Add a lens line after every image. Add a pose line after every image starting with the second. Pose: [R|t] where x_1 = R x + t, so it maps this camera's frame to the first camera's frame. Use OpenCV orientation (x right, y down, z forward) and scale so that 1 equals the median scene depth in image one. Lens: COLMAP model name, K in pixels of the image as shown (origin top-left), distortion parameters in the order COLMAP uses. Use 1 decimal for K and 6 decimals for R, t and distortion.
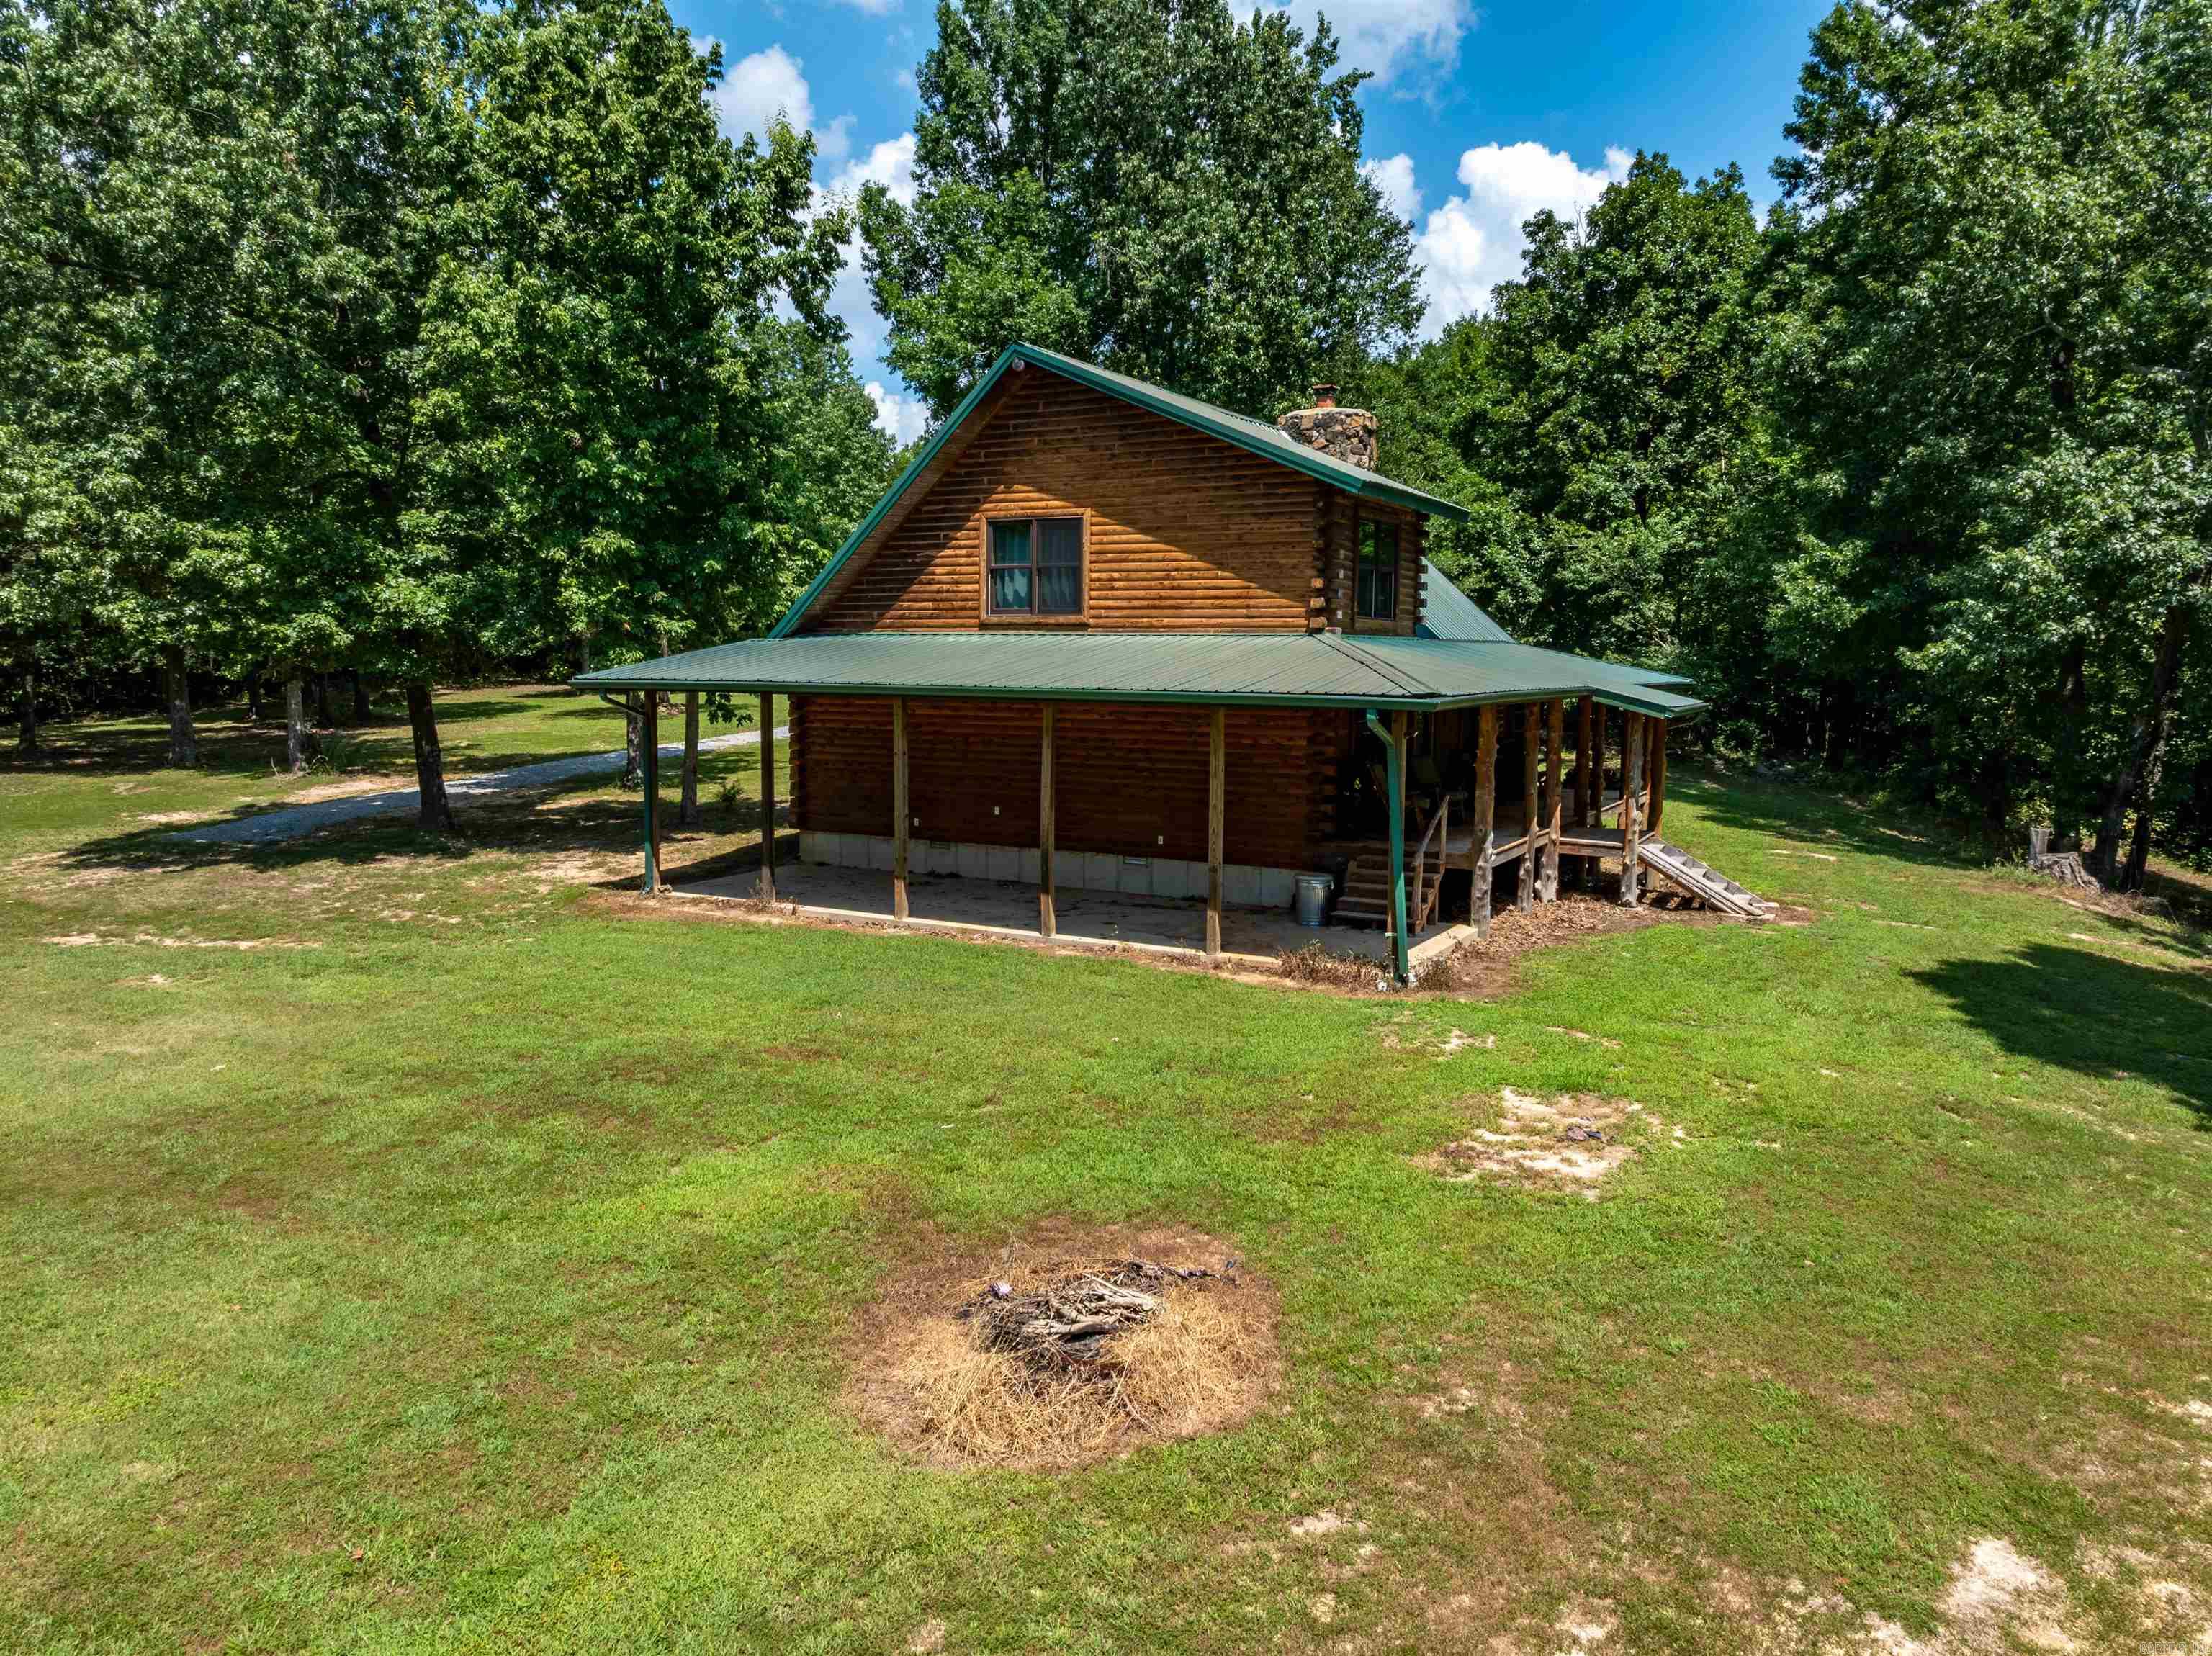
lens RADIAL K [[1564.9, 0, 1130.0], [0, 1564.9, 823.1], [0, 0, 1]] dist [-0.036244, 0.021119]
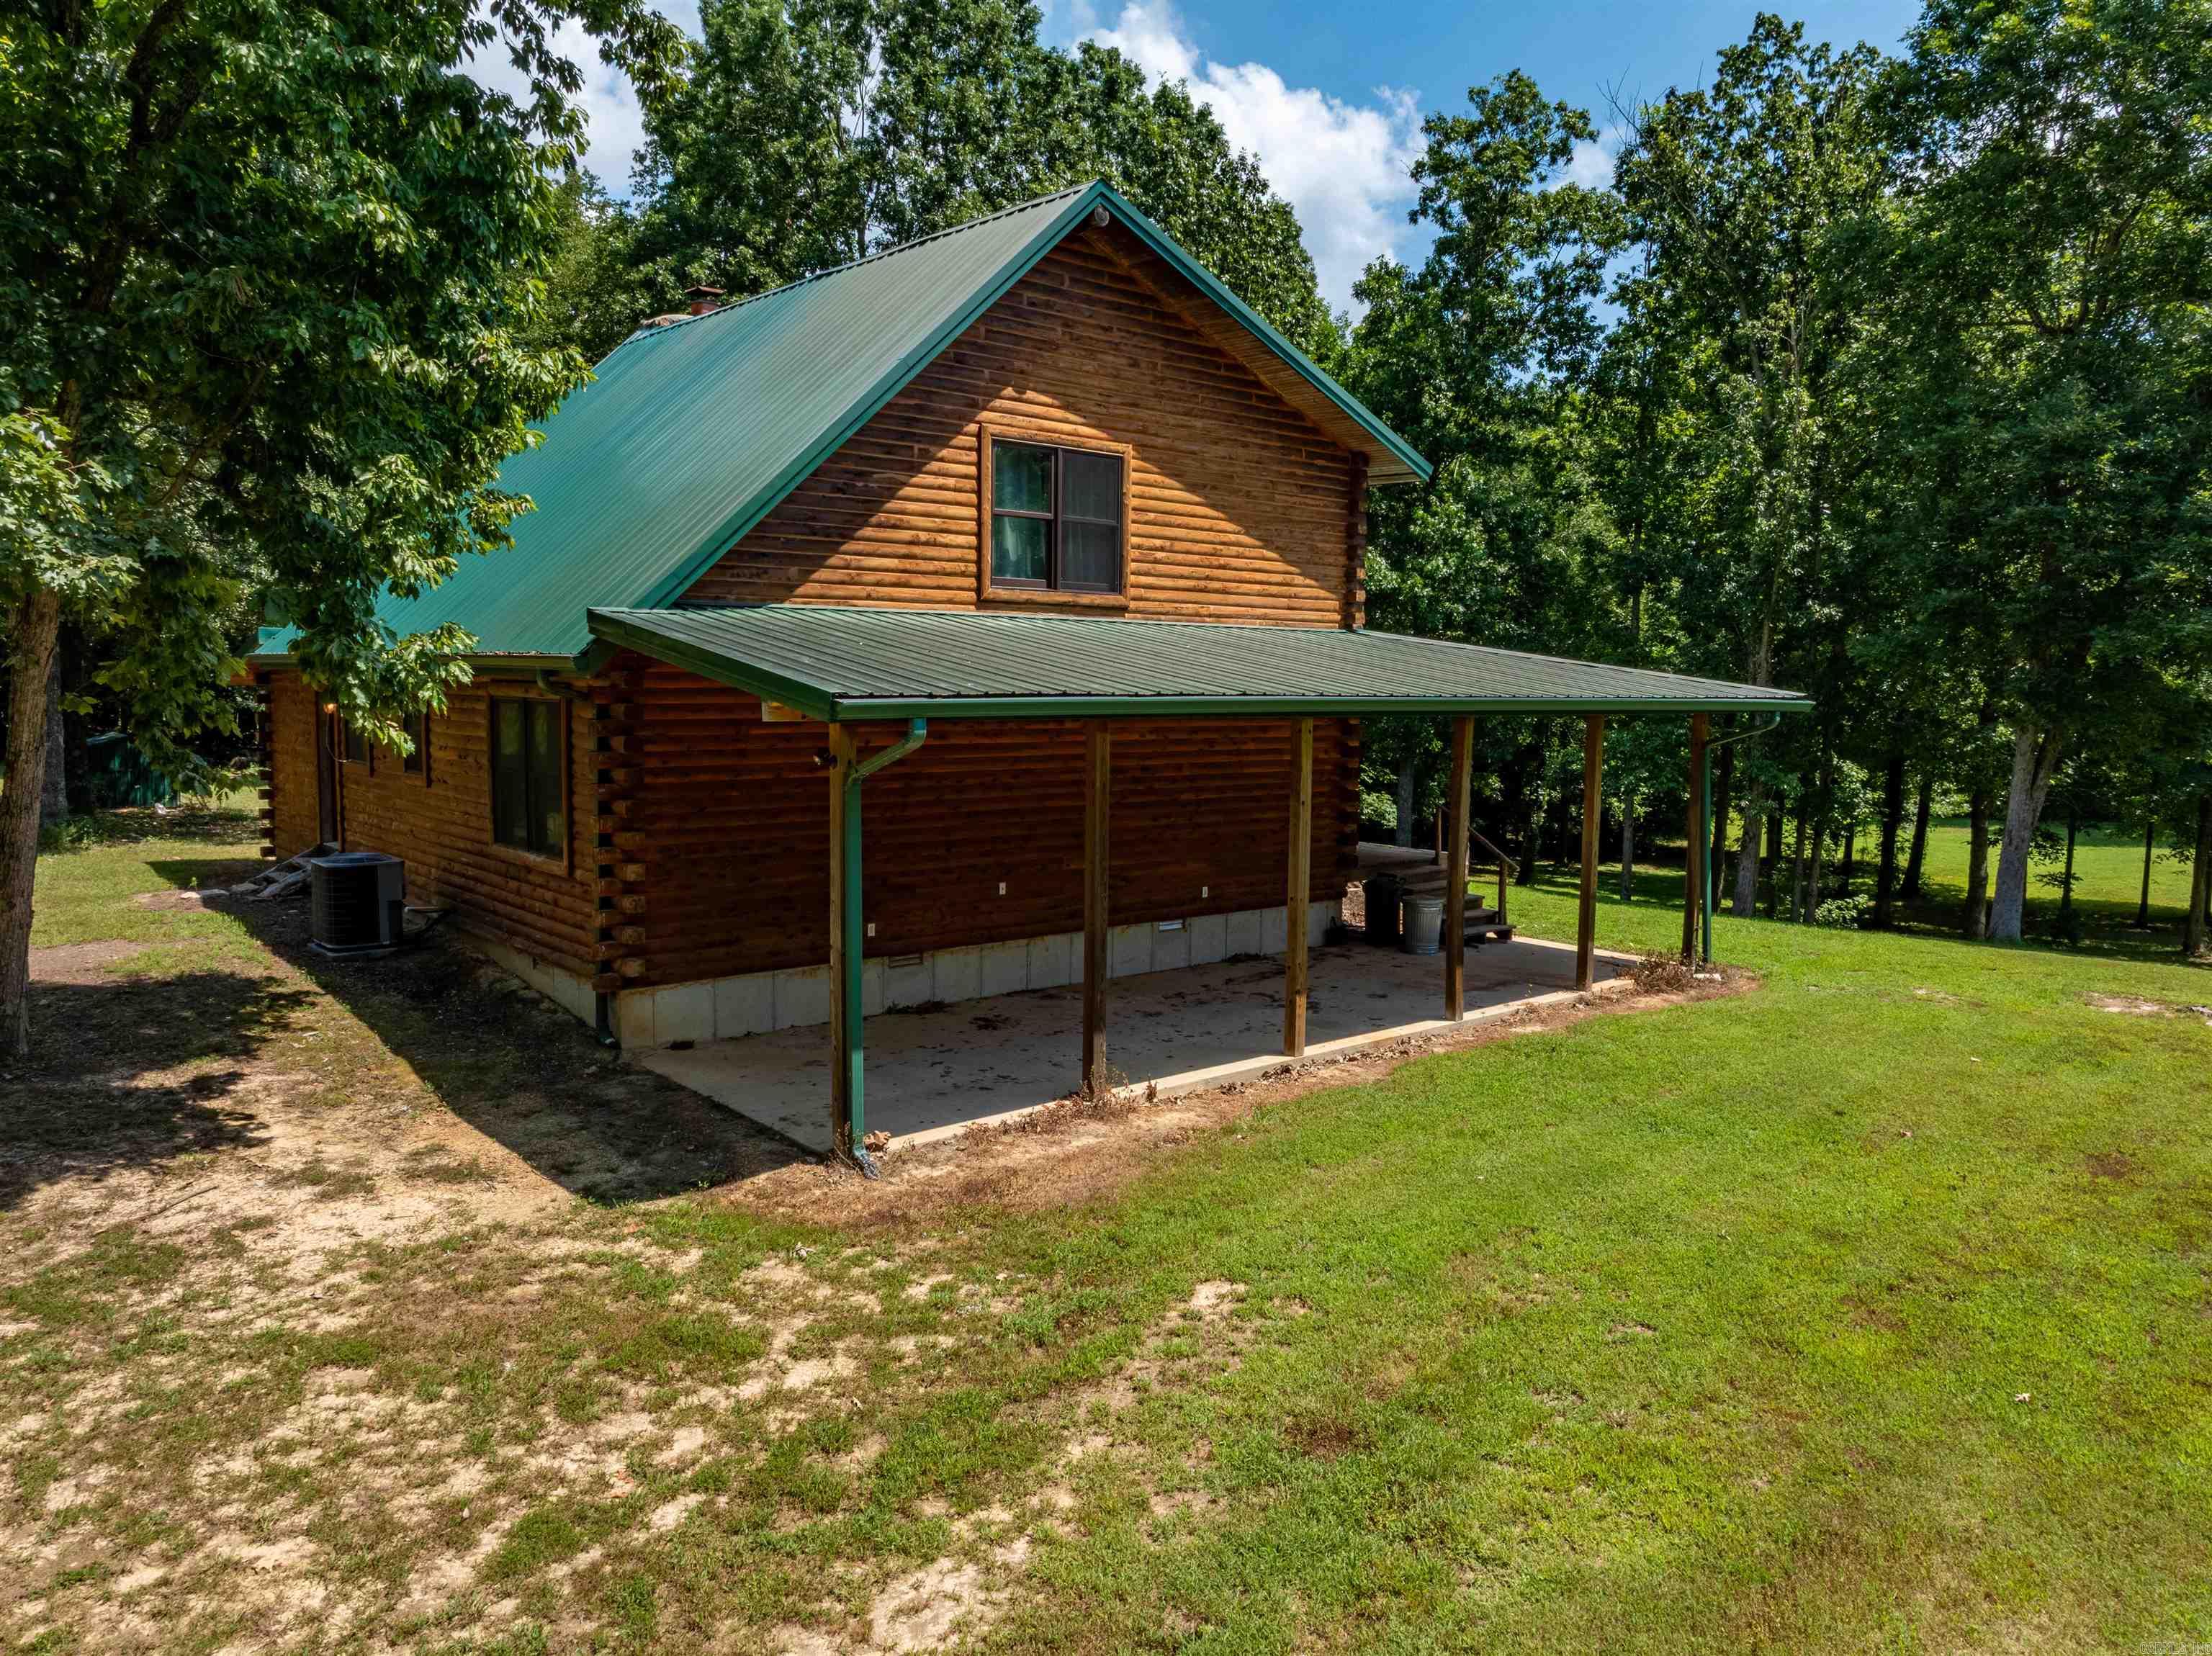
lens RADIAL K [[1564.9, 0, 1115.0], [0, 1564.9, 823.1], [0, 0, 1]] dist [-0.036244, 0.021119]
pose [[0.338653, -0.092383, 0.936365, -0.711156], [0.088930, 0.993856, 0.065892, -0.077574], [-0.936699, 0.060956, 0.344788, 0.768518]]
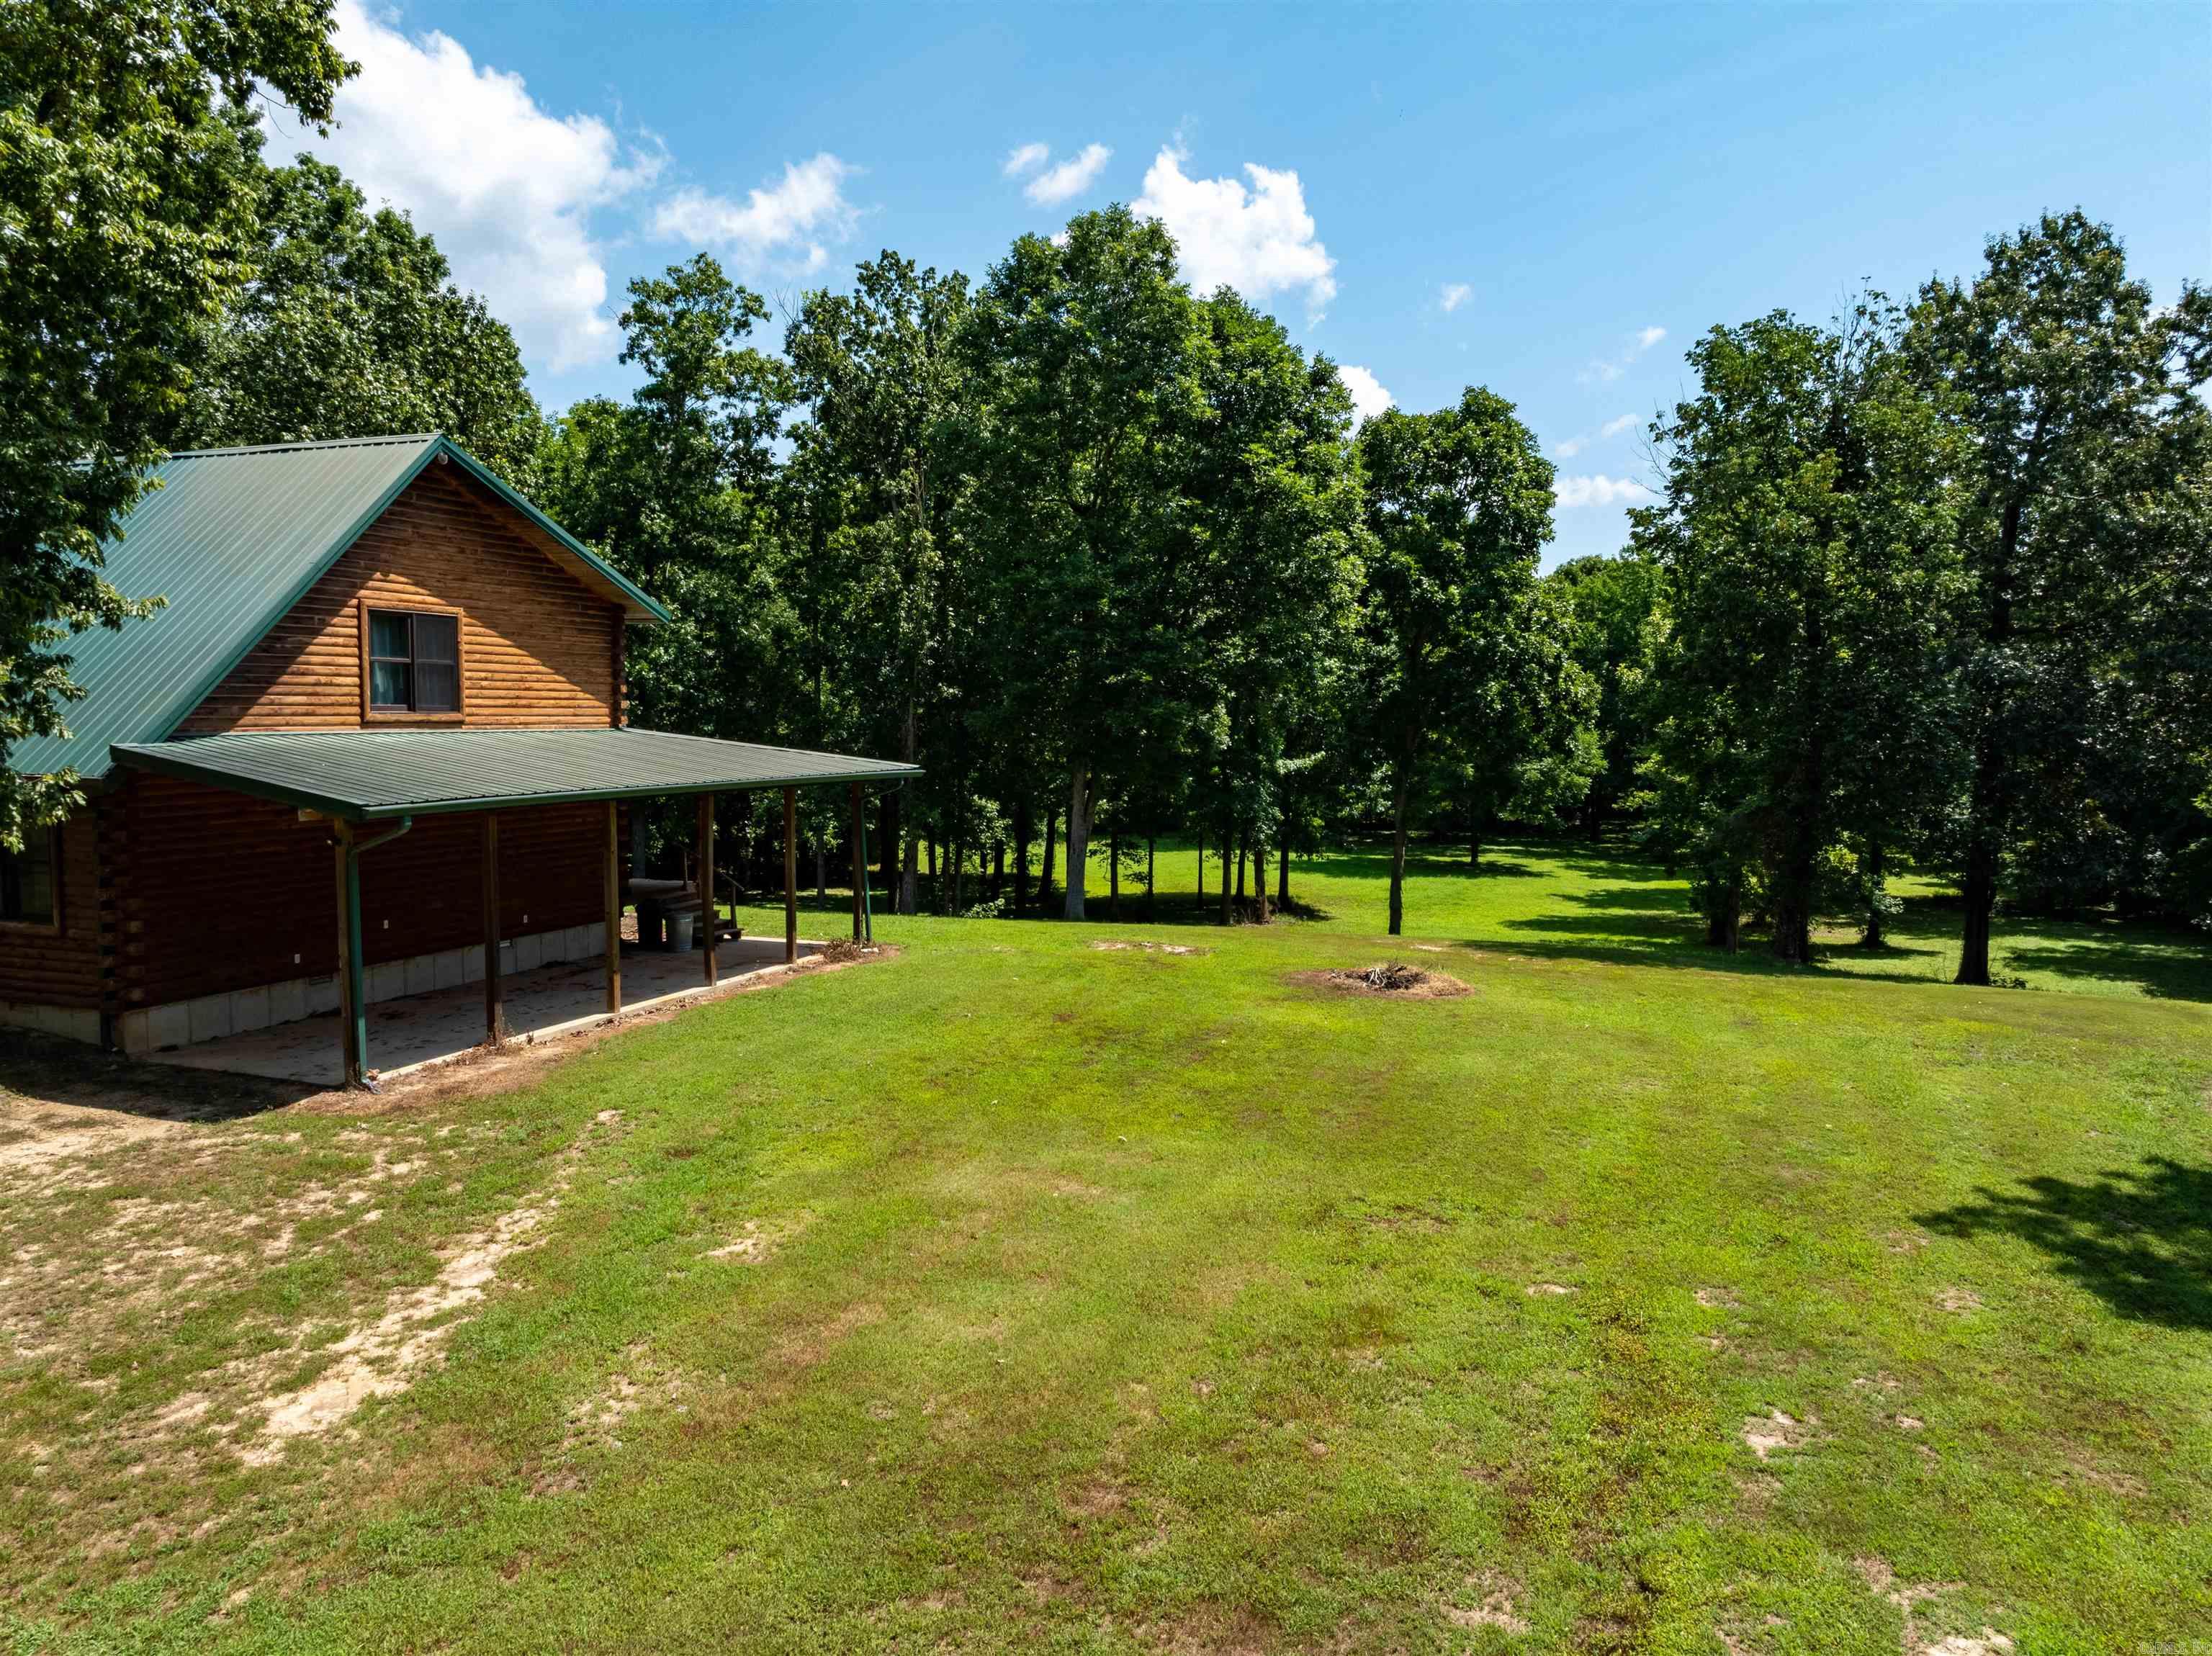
lens RADIAL K [[1564.9, 0, 1104.3], [0, 1564.9, 823.5], [0, 0, 1]] dist [-0.036244, 0.021119]
pose [[-0.149361, -0.075462, 0.985899, -1.096709], [0.103077, 0.990463, 0.091427, -0.111939], [-0.983395, 0.115279, -0.140159, 0.744078]]
